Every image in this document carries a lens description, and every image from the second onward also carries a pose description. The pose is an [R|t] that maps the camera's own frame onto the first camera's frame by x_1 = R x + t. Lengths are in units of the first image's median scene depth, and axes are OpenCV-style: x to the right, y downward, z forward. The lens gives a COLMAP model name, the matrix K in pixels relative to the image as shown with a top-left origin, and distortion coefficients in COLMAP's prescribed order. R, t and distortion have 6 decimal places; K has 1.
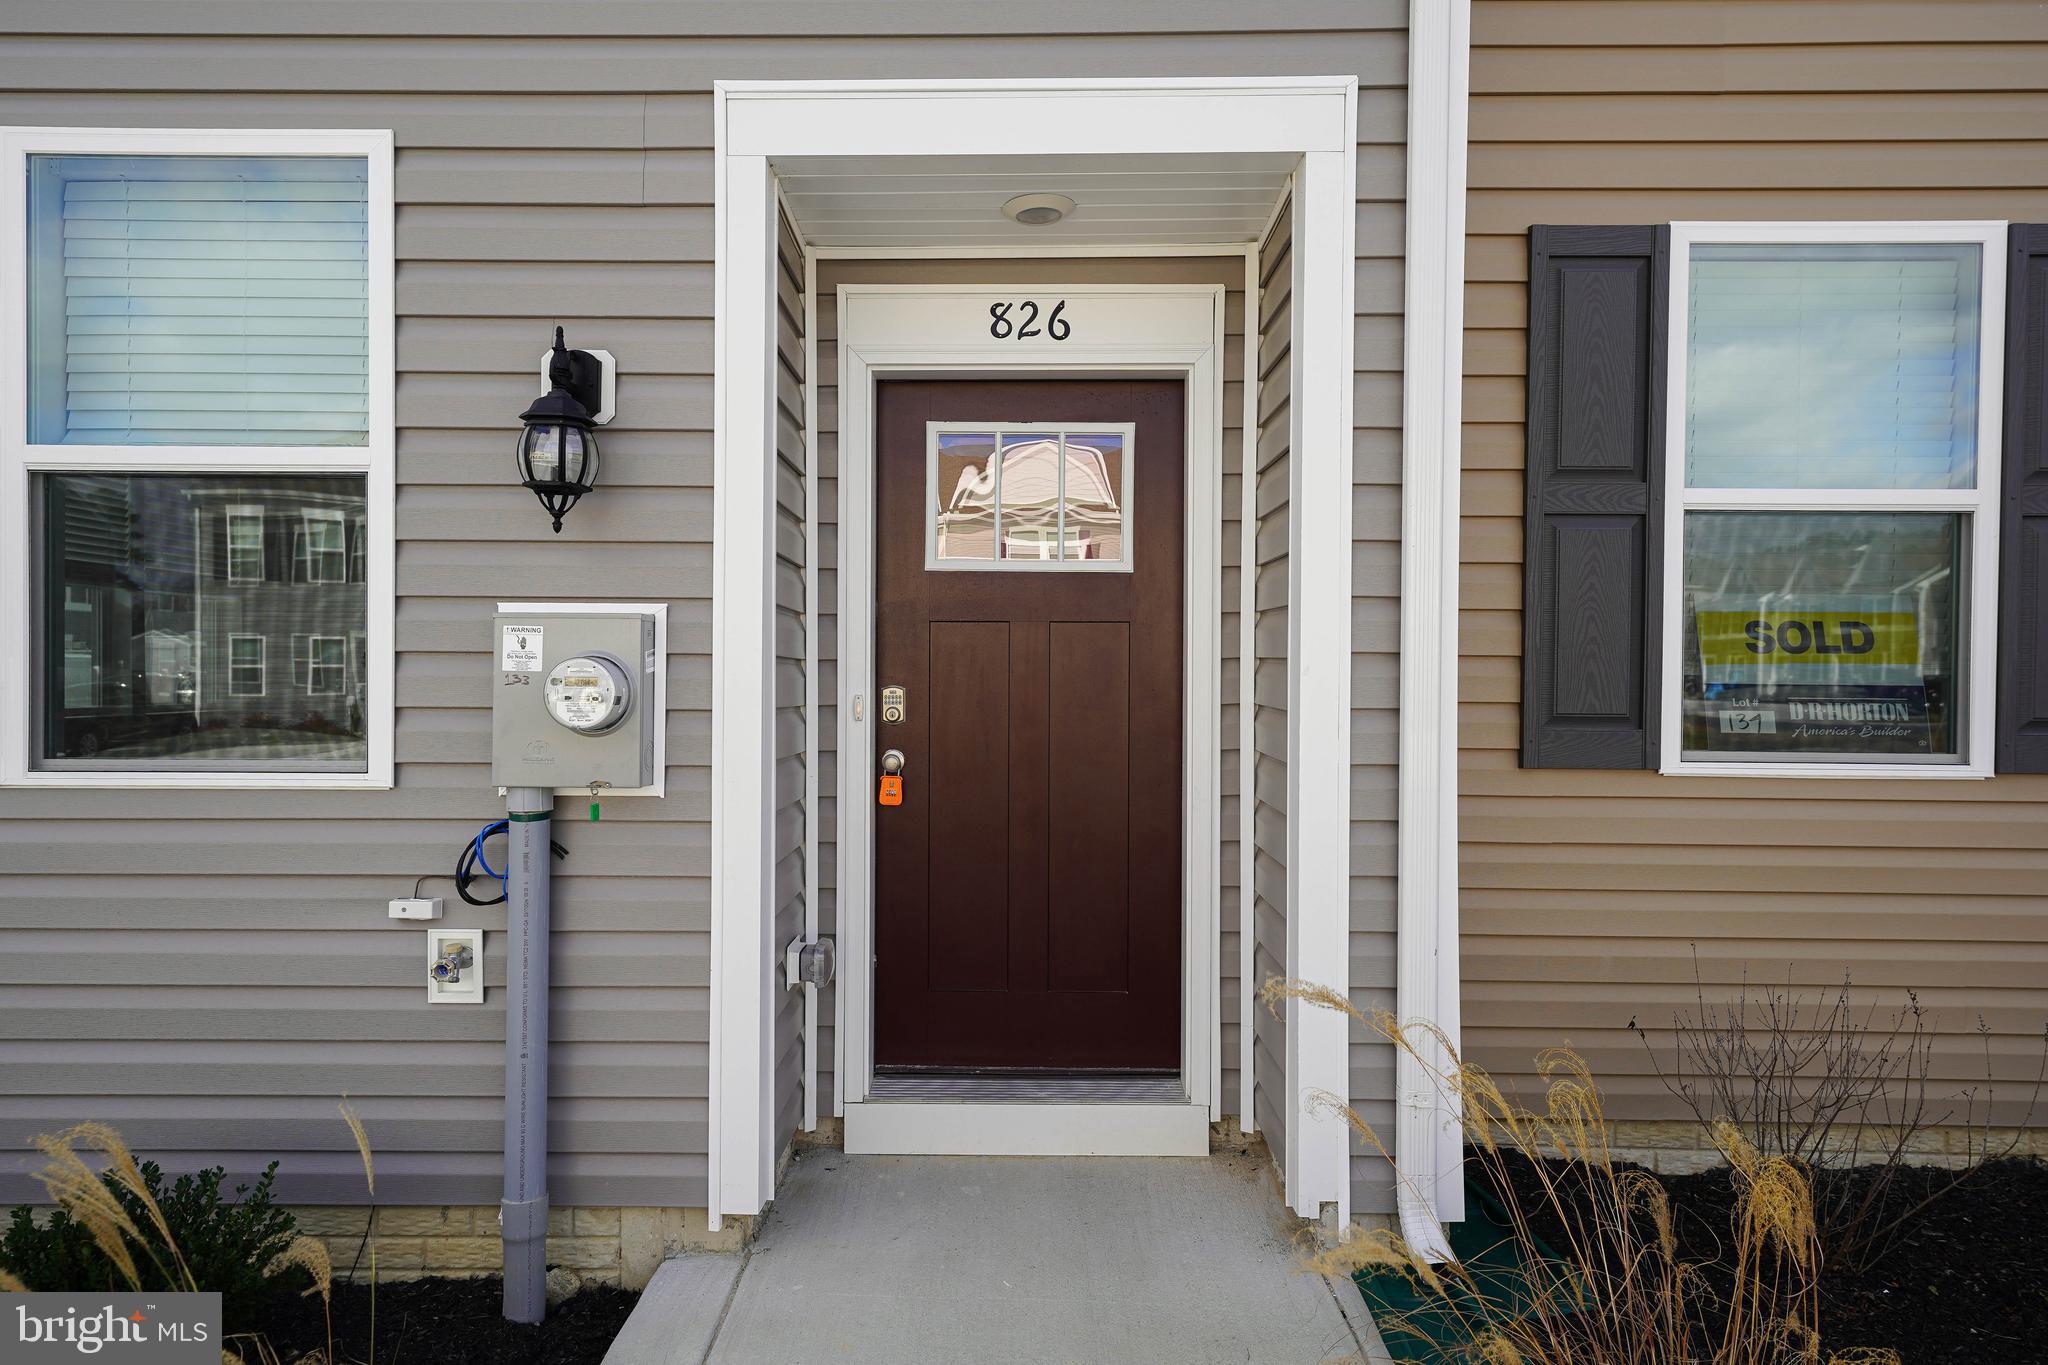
lens RADIAL K [[1221.1, 0, 1014.1], [0, 1221.1, 680.5], [0, 0, 1]] dist [-0.003969, -0.000315]
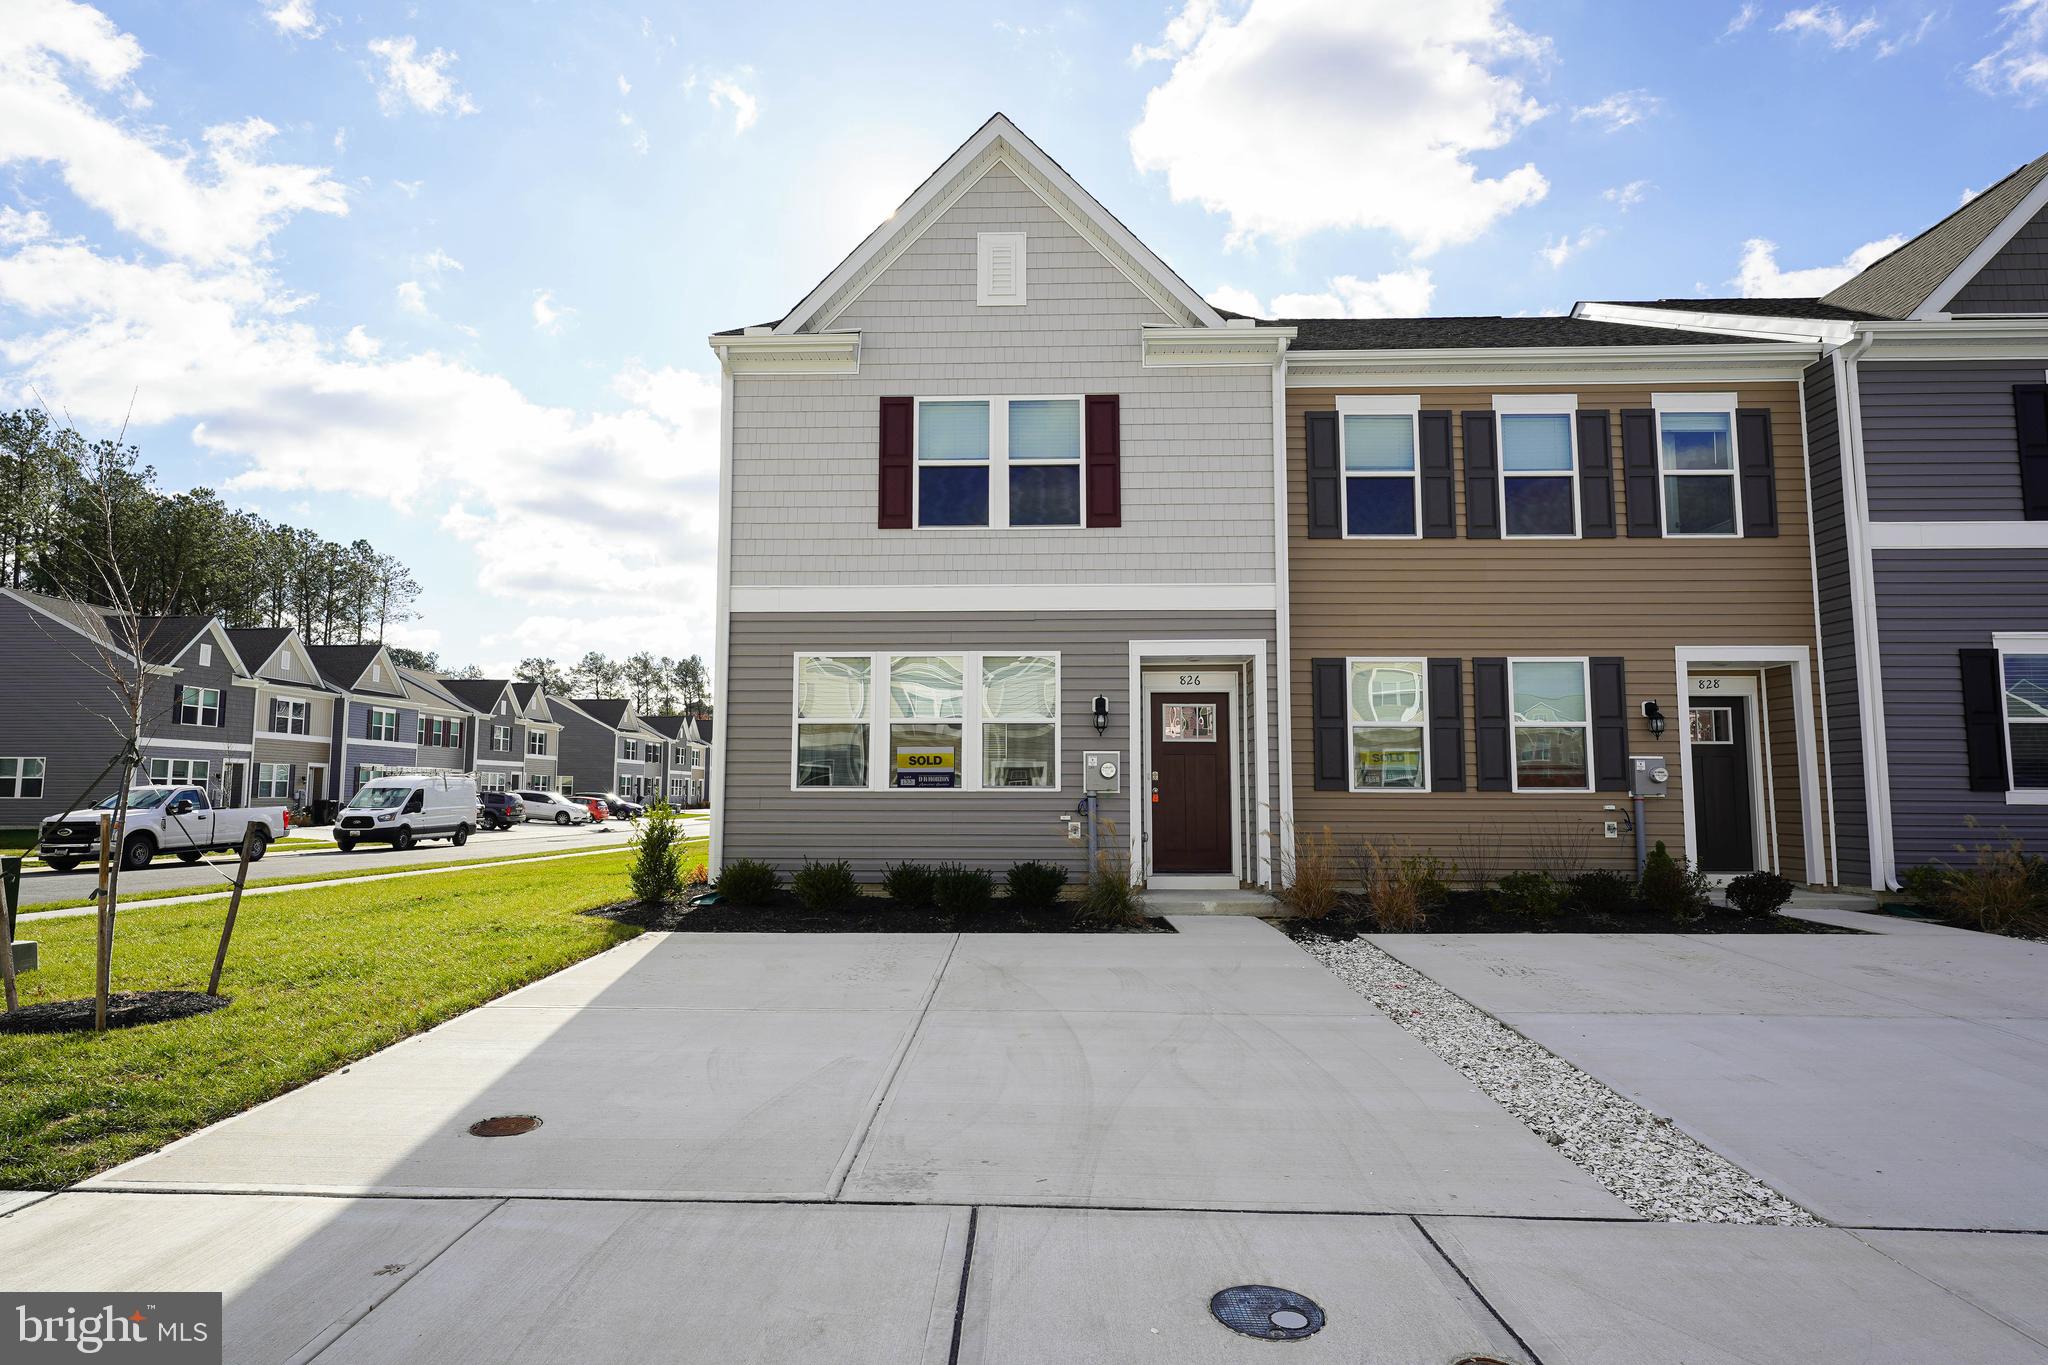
lens RADIAL K [[1096.5, 0, 1023.1], [0, 1096.5, 683.2], [0, 0, 1]] dist [-0.005195, -0.001312]
pose [[0.999823, -0.005402, -0.018028, -0.533231], [0.003341, 0.993649, -0.112472, 0.136178], [0.018521, 0.112391, 0.993491, -2.941796]]
